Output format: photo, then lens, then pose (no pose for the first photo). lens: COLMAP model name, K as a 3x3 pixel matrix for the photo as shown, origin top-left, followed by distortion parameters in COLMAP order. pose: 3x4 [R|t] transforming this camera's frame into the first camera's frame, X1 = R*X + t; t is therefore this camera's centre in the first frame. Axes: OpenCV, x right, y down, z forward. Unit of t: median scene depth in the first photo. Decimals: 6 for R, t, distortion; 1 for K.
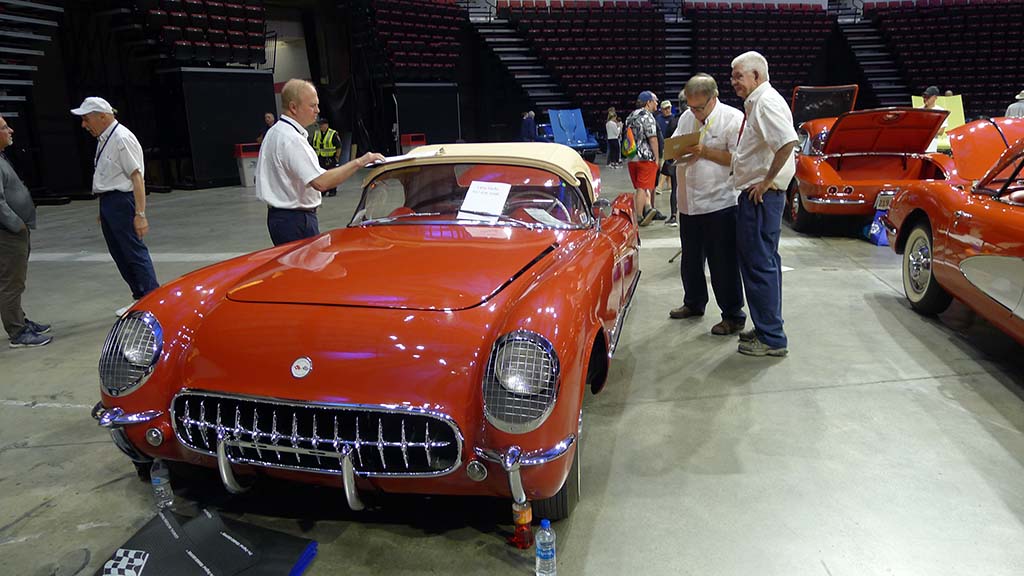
lens RADIAL K [[709.1, 0, 507.1], [0, 709.1, 290.4], [0, 0, 1]] dist [-0.032173, 0.007740]
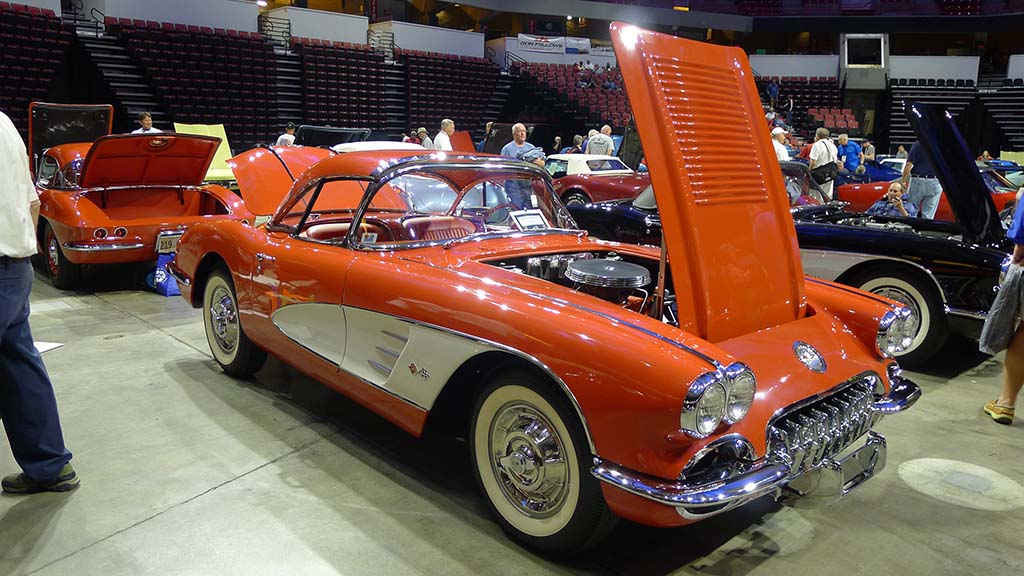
lens RADIAL K [[759.0, 0, 511.1], [0, 759.0, 294.5], [0, 0, 1]] dist [-0.034325, -0.000968]
pose [[0.597176, -0.113320, 0.794065, 0.083031], [0.153299, 0.987846, 0.025686, -0.034602], [-0.787325, 0.106391, 0.607290, 0.182594]]
